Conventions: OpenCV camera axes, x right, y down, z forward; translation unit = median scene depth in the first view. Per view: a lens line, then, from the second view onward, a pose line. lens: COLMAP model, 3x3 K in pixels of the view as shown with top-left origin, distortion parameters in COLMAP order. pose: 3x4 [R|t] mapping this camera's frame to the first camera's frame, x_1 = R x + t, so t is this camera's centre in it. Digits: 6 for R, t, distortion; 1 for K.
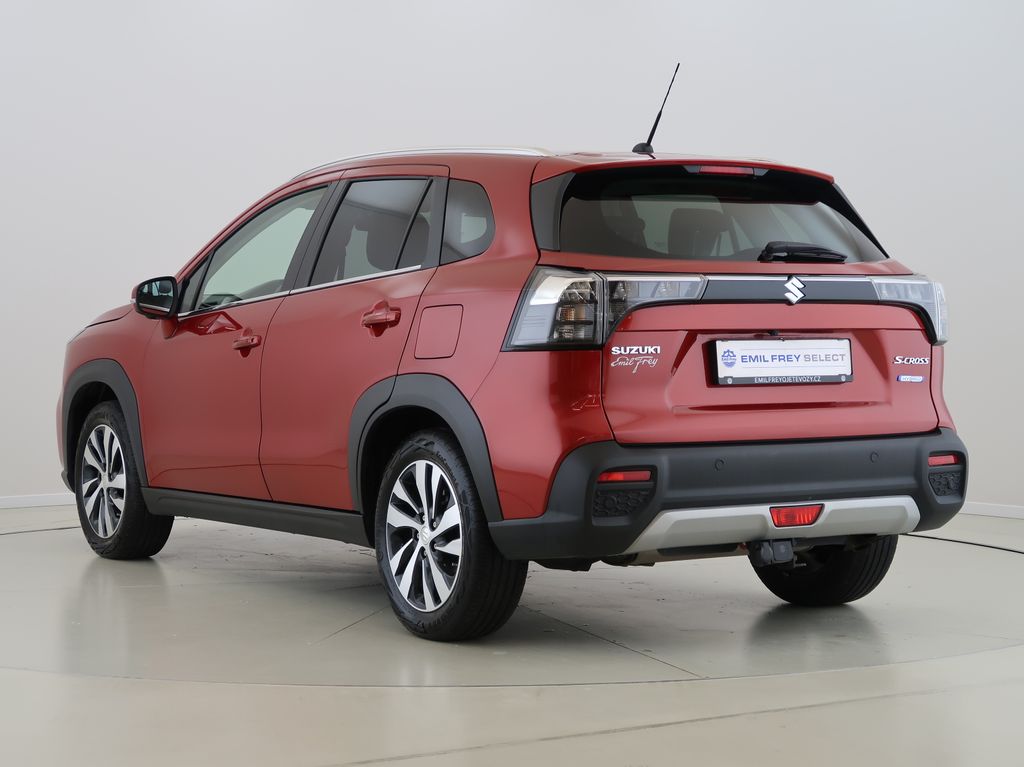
lens RADIAL K [[2189.9, 0, 512.0], [0, 2189.9, 383.5], [0, 0, 1]] dist [-0.046610, -0.004939]
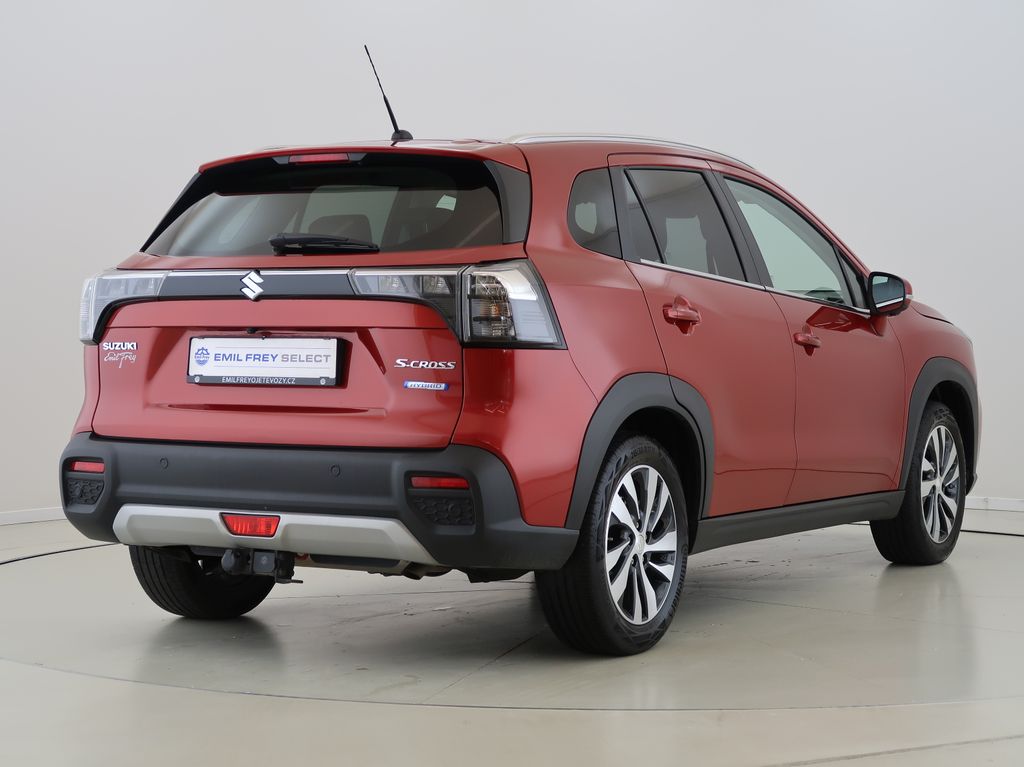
lens RADIAL K [[2189.9, 0, 512.0], [0, 2189.9, 383.5], [0, 0, 1]] dist [-0.046610, -0.004939]
pose [[0.458876, 0.029534, -0.888010, 1.010530], [-0.027354, 0.999443, 0.019105, -0.021388], [0.888079, 0.015524, 0.459428, 0.664410]]
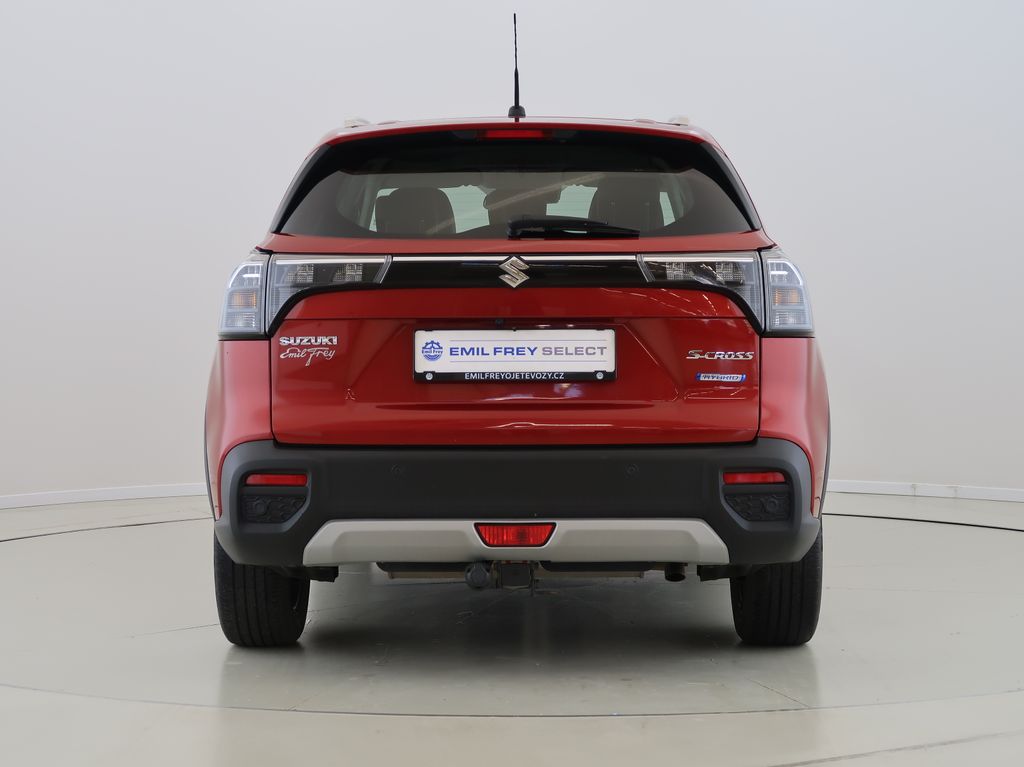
lens RADIAL K [[2189.9, 0, 512.0], [0, 2189.9, 383.5], [0, 0, 1]] dist [-0.046610, -0.004939]
pose [[0.835703, 0.021600, -0.548756, 0.596919], [-0.013083, 0.999726, 0.019428, -0.015565], [0.549025, -0.009057, 0.835757, 0.280585]]
